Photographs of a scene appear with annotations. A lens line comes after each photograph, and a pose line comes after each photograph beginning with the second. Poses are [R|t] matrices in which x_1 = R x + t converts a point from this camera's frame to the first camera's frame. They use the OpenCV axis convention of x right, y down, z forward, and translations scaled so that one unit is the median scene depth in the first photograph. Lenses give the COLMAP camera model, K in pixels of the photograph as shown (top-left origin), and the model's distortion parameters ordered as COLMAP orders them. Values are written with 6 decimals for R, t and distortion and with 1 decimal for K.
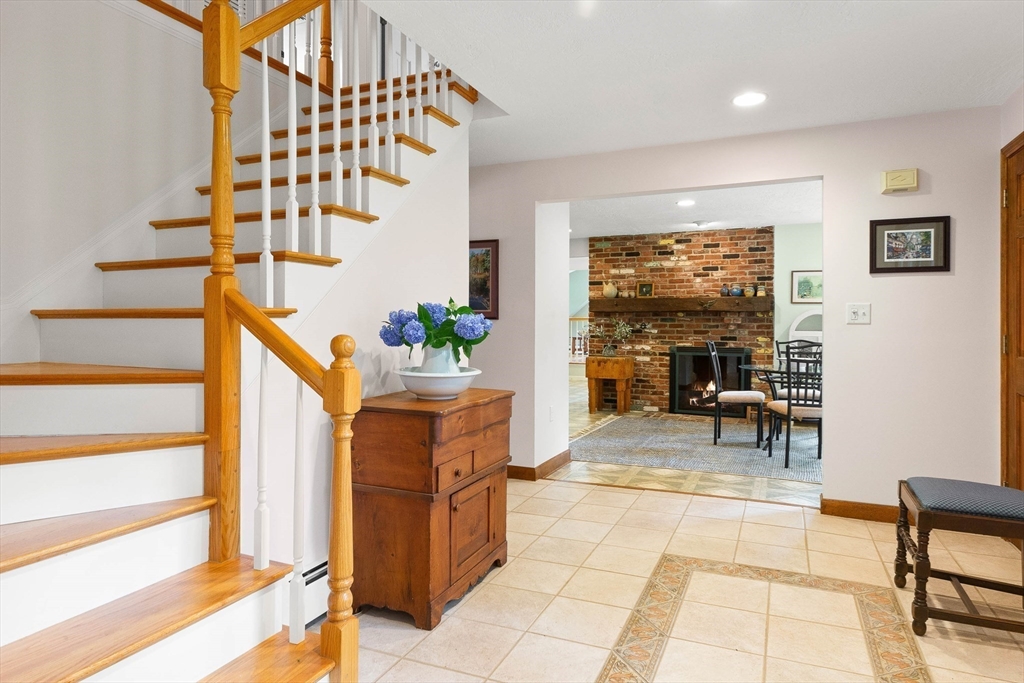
lens RADIAL K [[621.1, 0, 513.5], [0, 621.1, 326.2], [0, 0, 1]] dist [-0.000913, -0.000212]
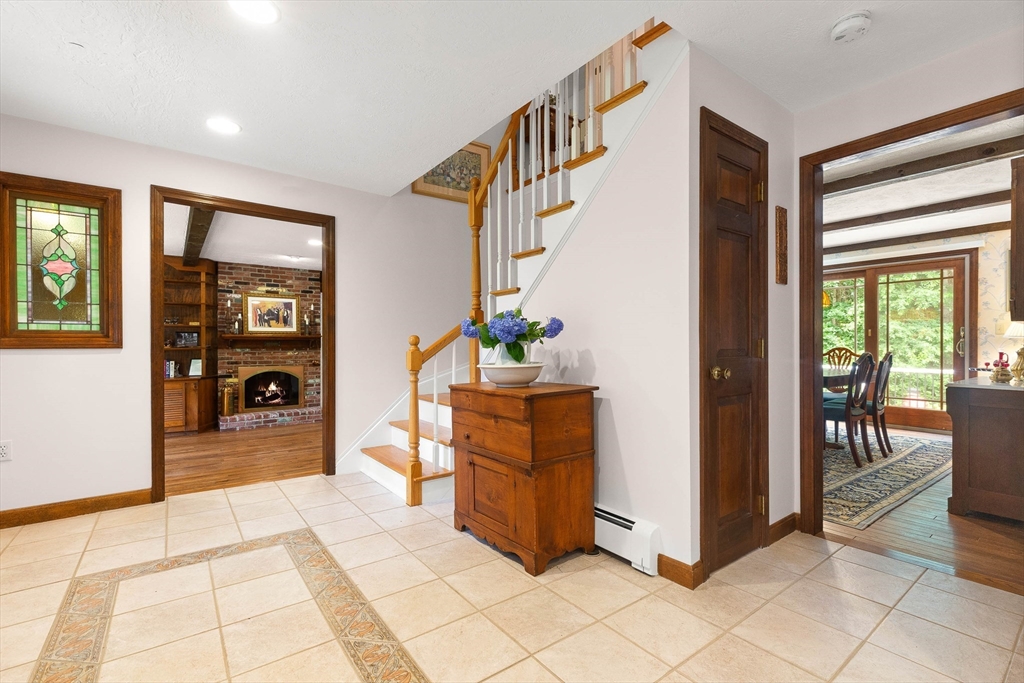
lens RADIAL K [[460.8, 0, 517.0], [0, 460.8, 344.2], [0, 0, 1]] dist [0.002799, 0.000496]
pose [[-0.493219, 0.000500, -0.869905, 0.614899], [-0.000257, 1.000000, 0.000720, 0.028433], [0.869905, 0.000579, -0.493219, 1.334863]]
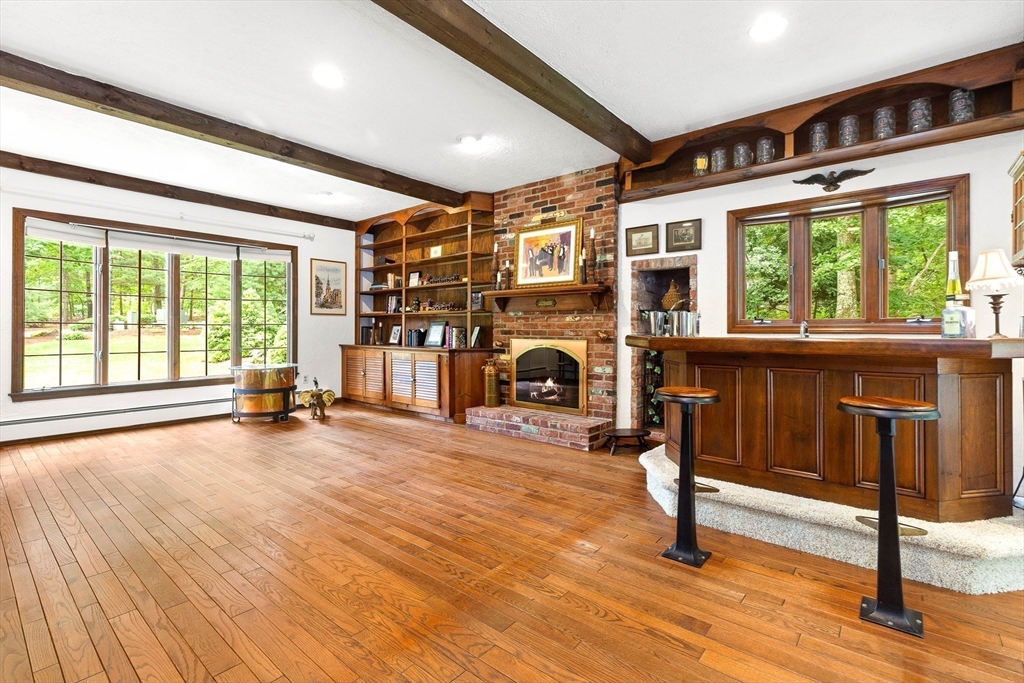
lens RADIAL K [[463.5, 0, 517.1], [0, 463.5, 327.2], [0, 0, 1]] dist [0.001921, 0.000499]
pose [[-0.961752, -0.003209, 0.273904, -1.392782], [-0.005247, 0.999964, -0.006709, 0.127139], [-0.273872, -0.007889, -0.961734, 0.403548]]
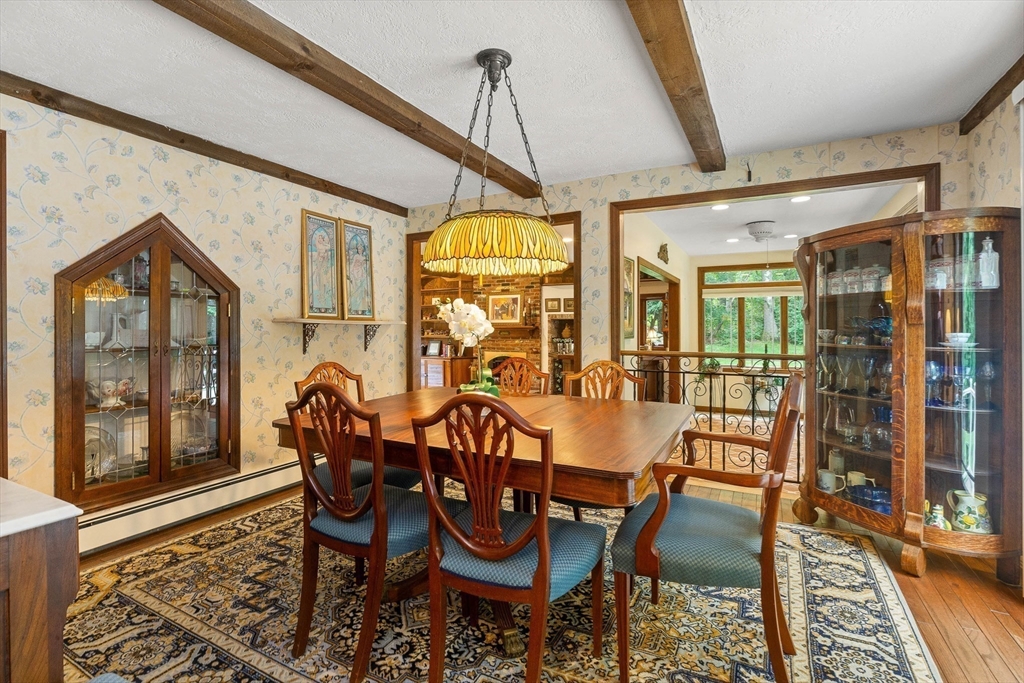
lens RADIAL K [[472.5, 0, 512.0], [0, 472.5, 341.5], [0, 0, 1]] dist [-0.003568, -0.000471]
pose [[-0.996767, -0.000126, 0.080349, -1.351497], [0.002097, 0.999617, 0.027587, -0.006090], [-0.080322, 0.027667, -0.996385, 2.071991]]
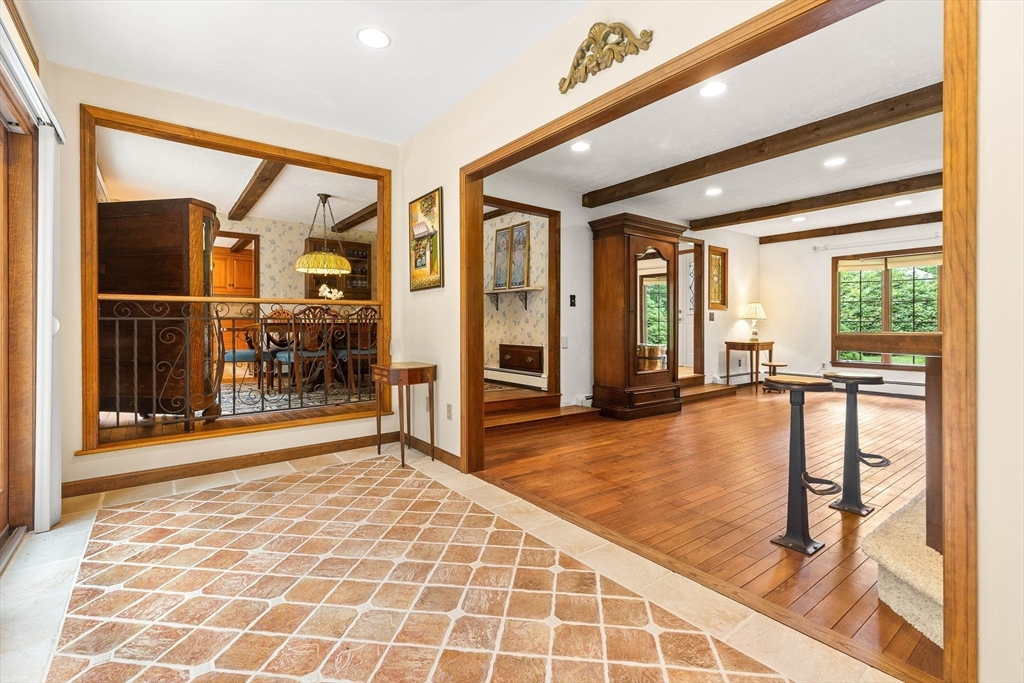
lens RADIAL K [[463.5, 0, 517.1], [0, 463.5, 327.2], [0, 0, 1]] dist [0.001921, 0.000499]
pose [[0.479032, -0.006105, 0.877776, -2.592002], [0.001154, 0.999979, 0.006325, 0.123137], [-0.877796, -0.002017, 0.479030, -0.258341]]
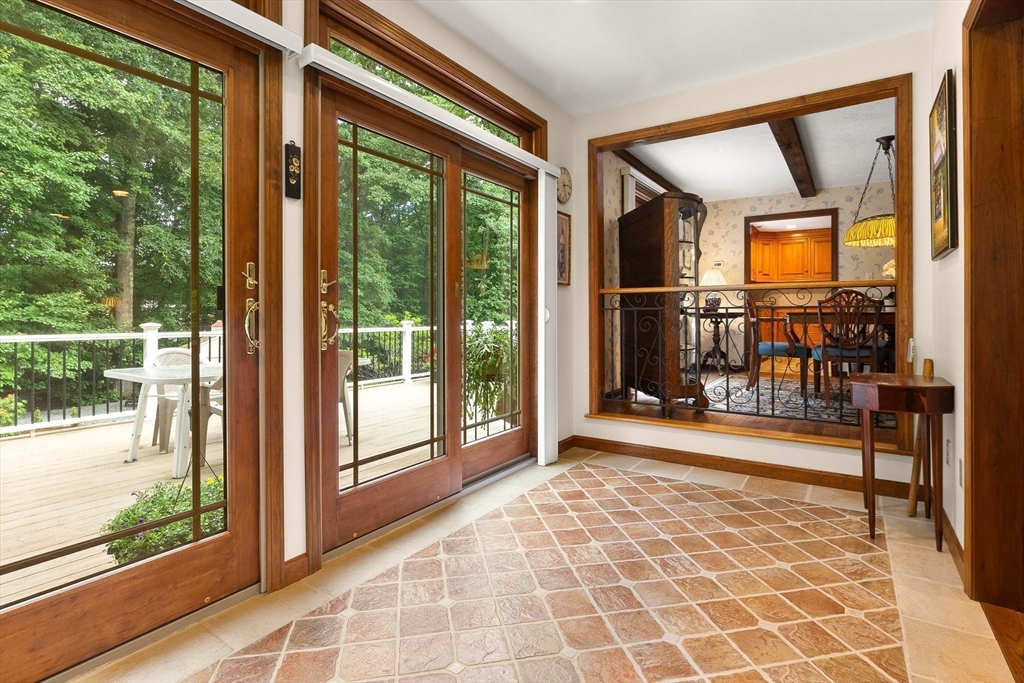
lens RADIAL K [[505.4, 0, 513.2], [0, 505.4, 320.8], [0, 0, 1]] dist [-0.001455, 0.000488]
pose [[0.985295, 0.003560, -0.170826, -2.110722], [-0.001365, 0.999915, 0.012962, 0.123190], [0.170858, -0.012538, 0.985216, -0.345827]]
